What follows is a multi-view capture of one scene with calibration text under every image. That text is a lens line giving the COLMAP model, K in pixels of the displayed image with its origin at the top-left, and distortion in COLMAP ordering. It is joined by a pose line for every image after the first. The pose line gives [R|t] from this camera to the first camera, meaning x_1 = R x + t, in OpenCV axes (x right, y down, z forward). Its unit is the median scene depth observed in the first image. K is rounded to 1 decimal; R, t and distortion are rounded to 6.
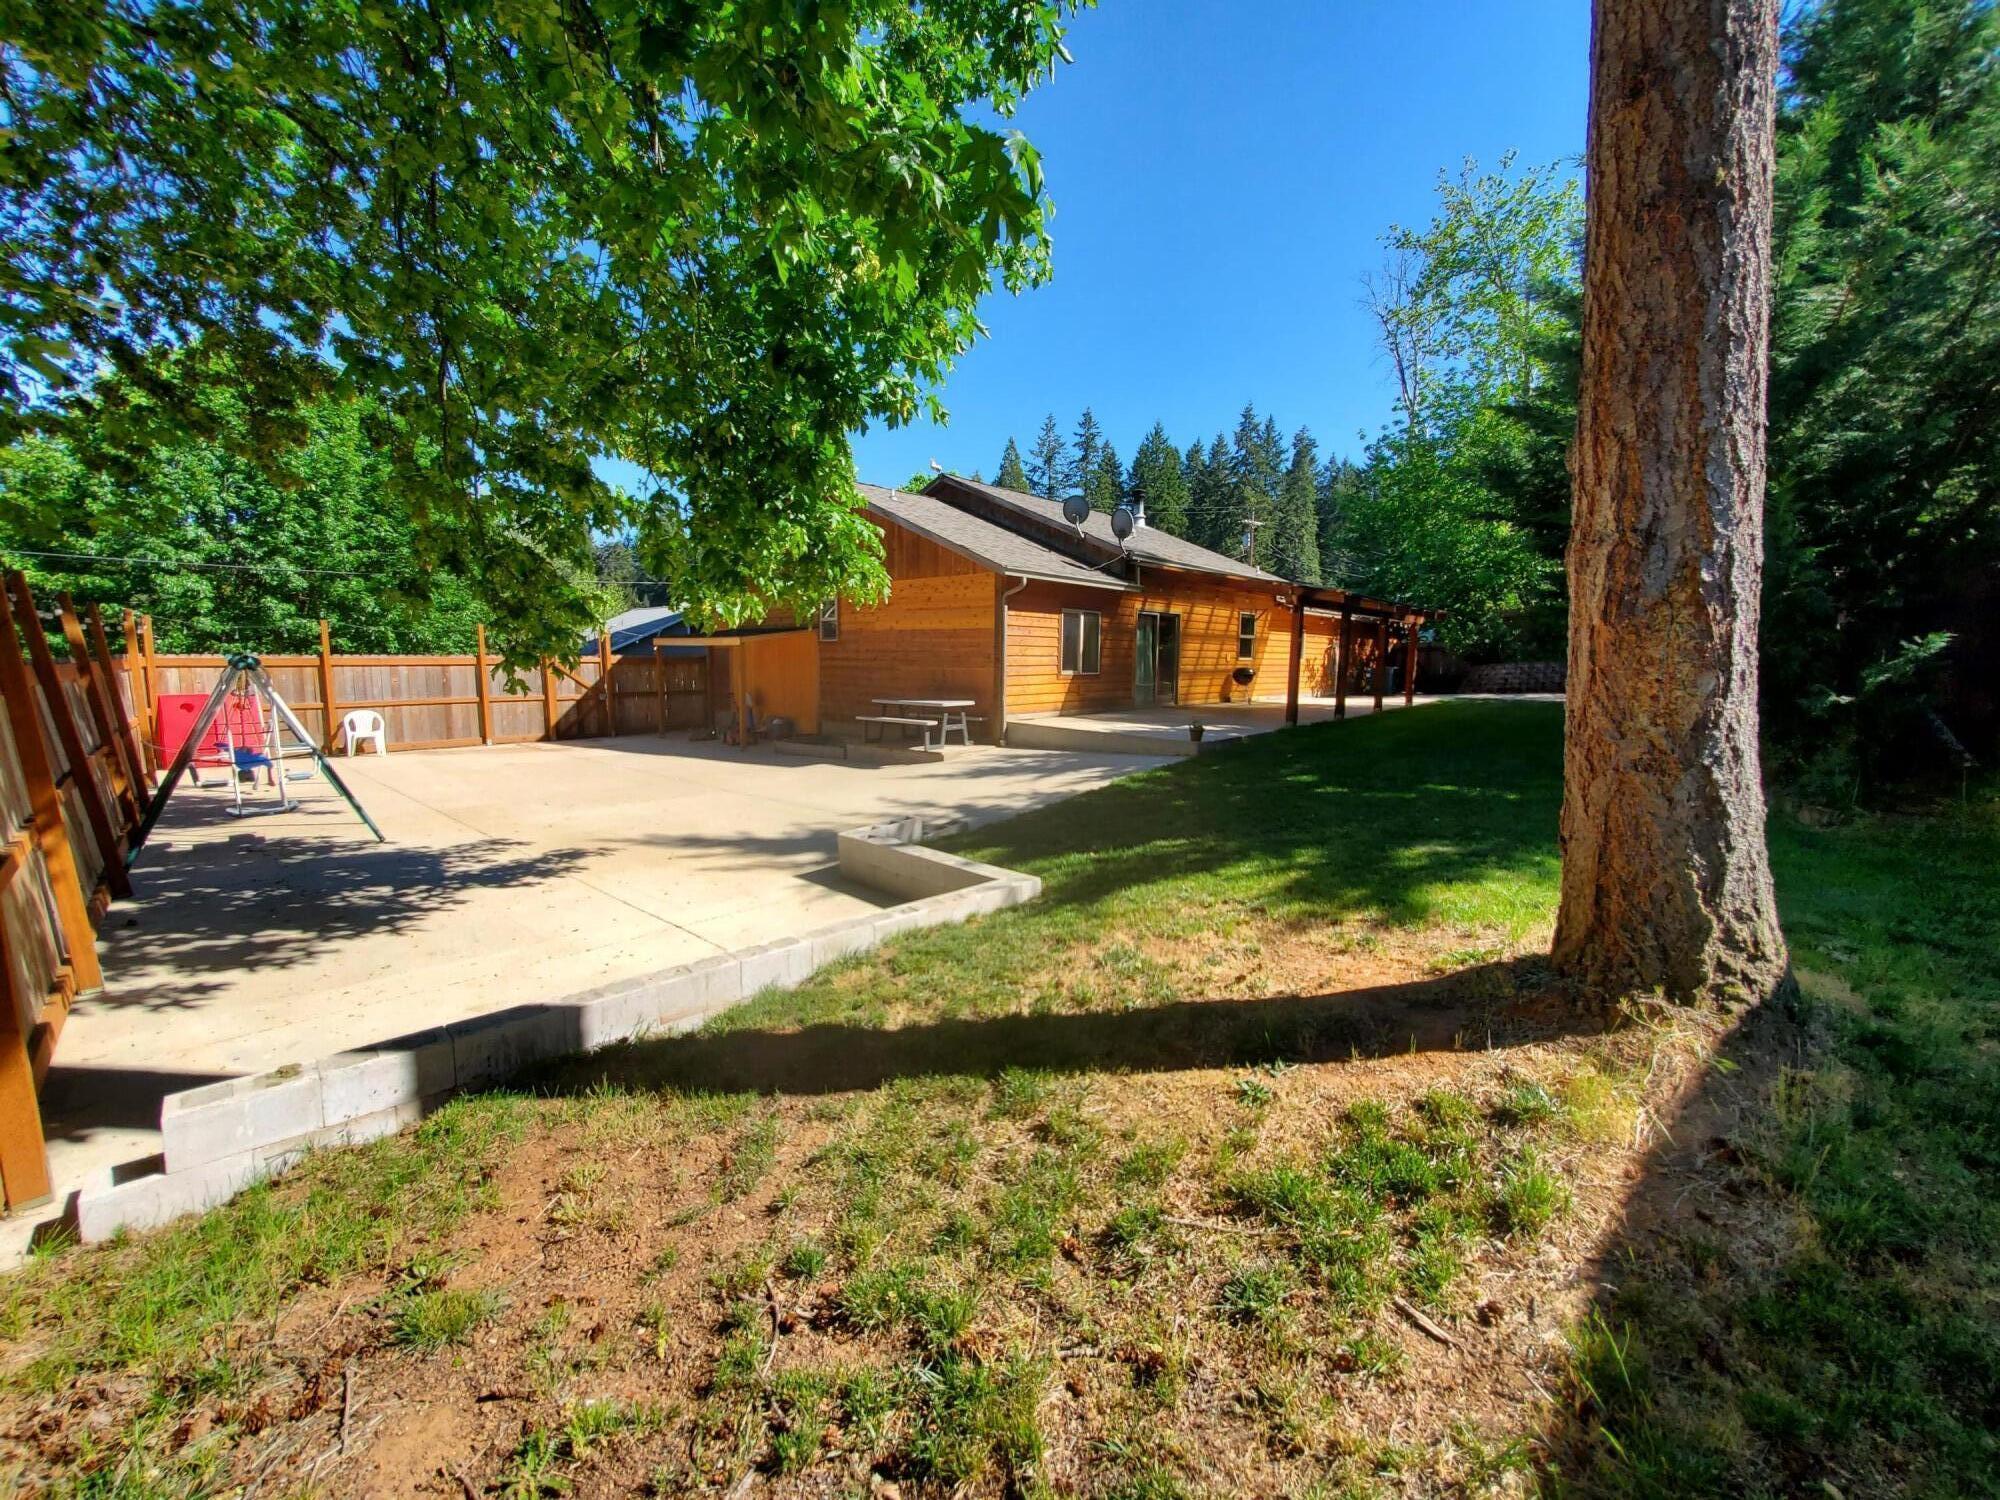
lens RADIAL K [[781.0, 0, 1000.0], [0, 781.0, 750.0], [0, 0, 1]] dist [-0.000941, -0.000614]
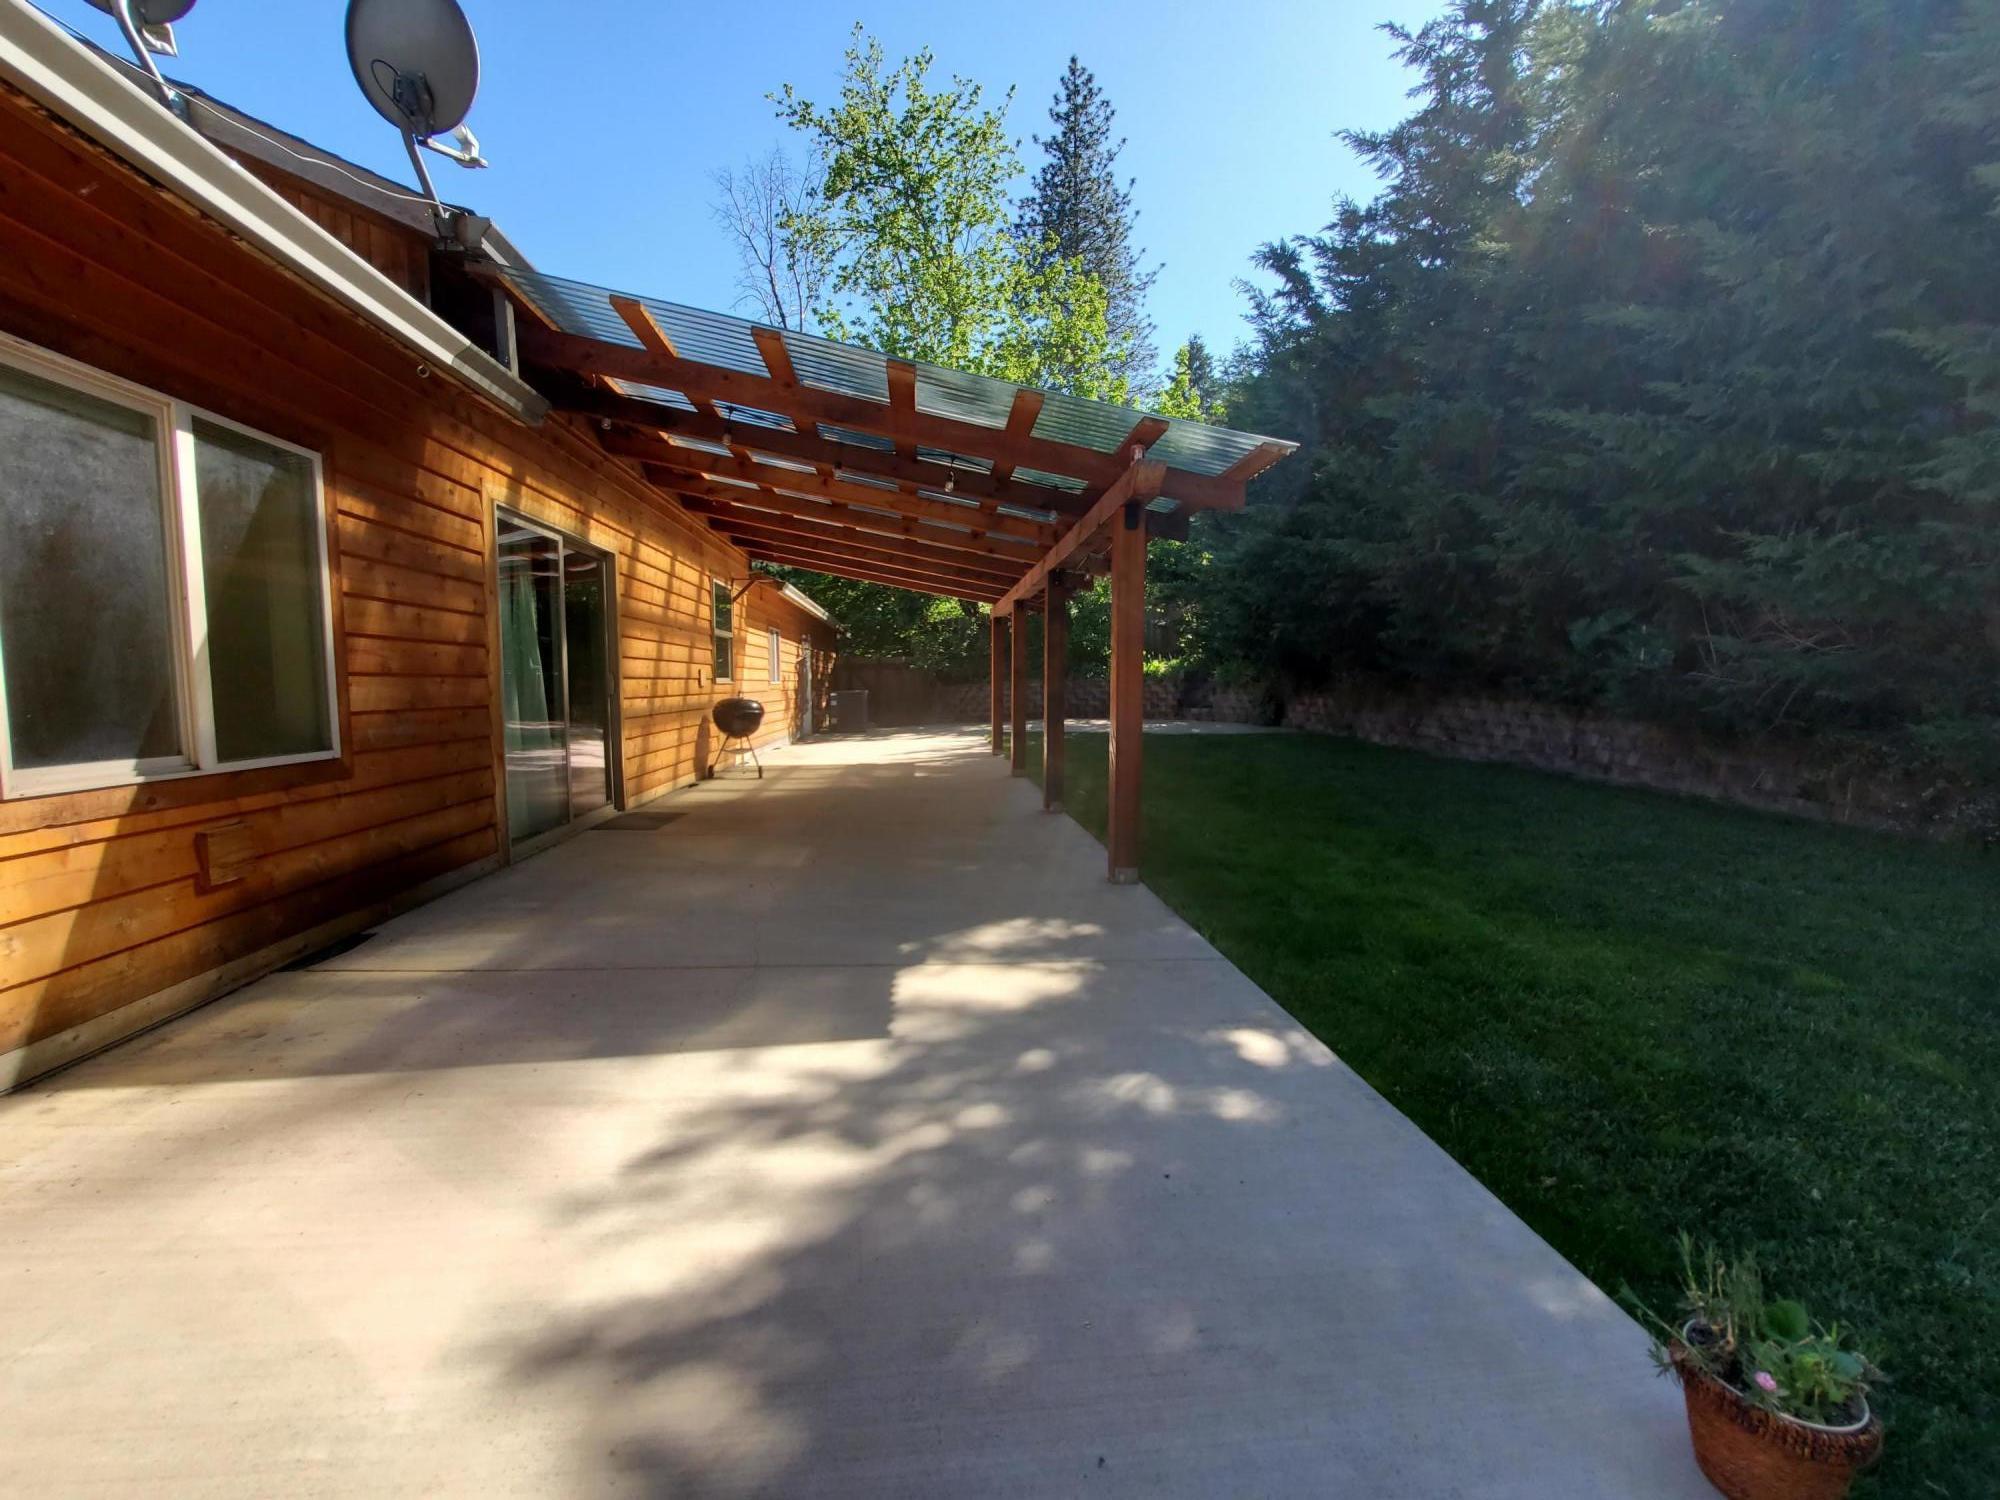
lens RADIAL K [[781.0, 0, 1000.0], [0, 781.0, 750.0], [0, 0, 1]] dist [-0.000941, -0.000614]
pose [[0.659503, -0.068188, 0.748603, 0.075796], [0.089444, 0.995921, 0.011917, -0.073632], [-0.746362, 0.059099, 0.662911, 0.631665]]
